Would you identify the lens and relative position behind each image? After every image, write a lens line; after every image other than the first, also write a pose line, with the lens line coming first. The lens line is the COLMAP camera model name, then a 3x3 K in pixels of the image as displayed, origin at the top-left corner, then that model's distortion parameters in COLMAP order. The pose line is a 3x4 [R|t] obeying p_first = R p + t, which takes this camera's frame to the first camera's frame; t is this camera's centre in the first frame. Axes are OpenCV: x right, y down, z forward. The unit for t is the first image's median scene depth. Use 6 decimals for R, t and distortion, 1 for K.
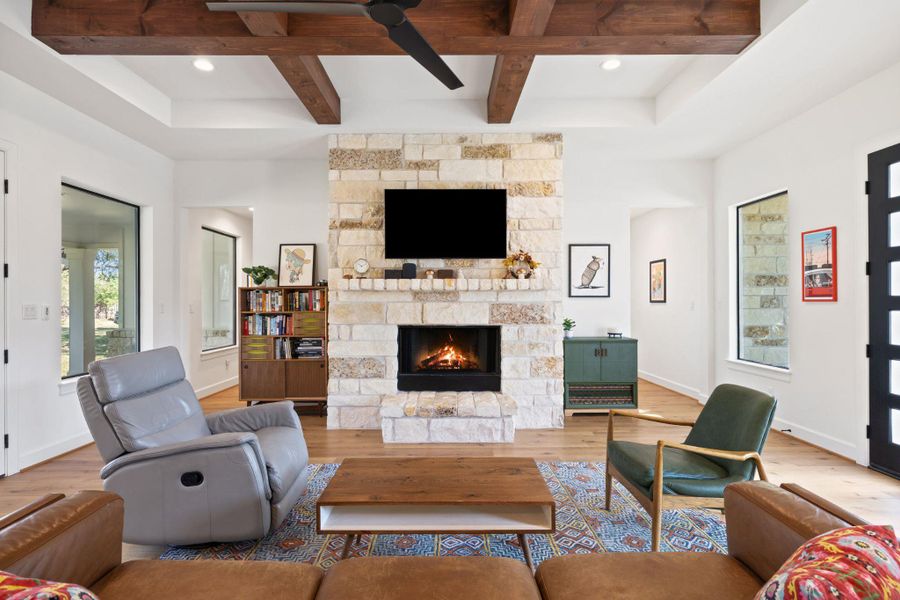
lens RADIAL K [[436.6, 0, 450.3], [0, 436.6, 299.7], [0, 0, 1]] dist [-0.003930, 0.002485]
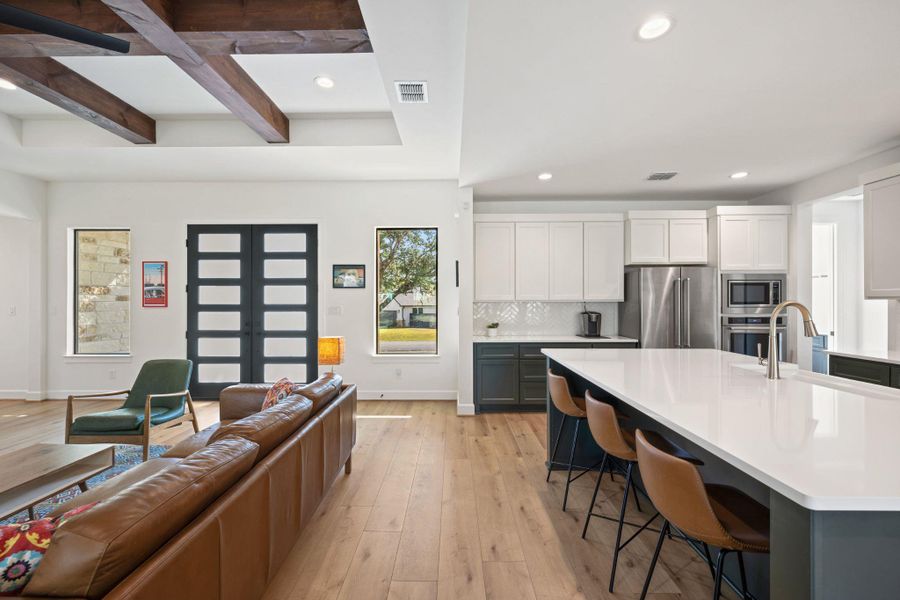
lens RADIAL K [[380.8, 0, 449.8], [0, 380.8, 300.4], [0, 0, 1]] dist [0.001989, -0.000084]
pose [[0.019191, 0.005489, 0.999801, -0.437842], [-0.005307, 0.999971, -0.005388, -0.015945], [-0.999802, -0.005202, 0.019219, -0.077070]]
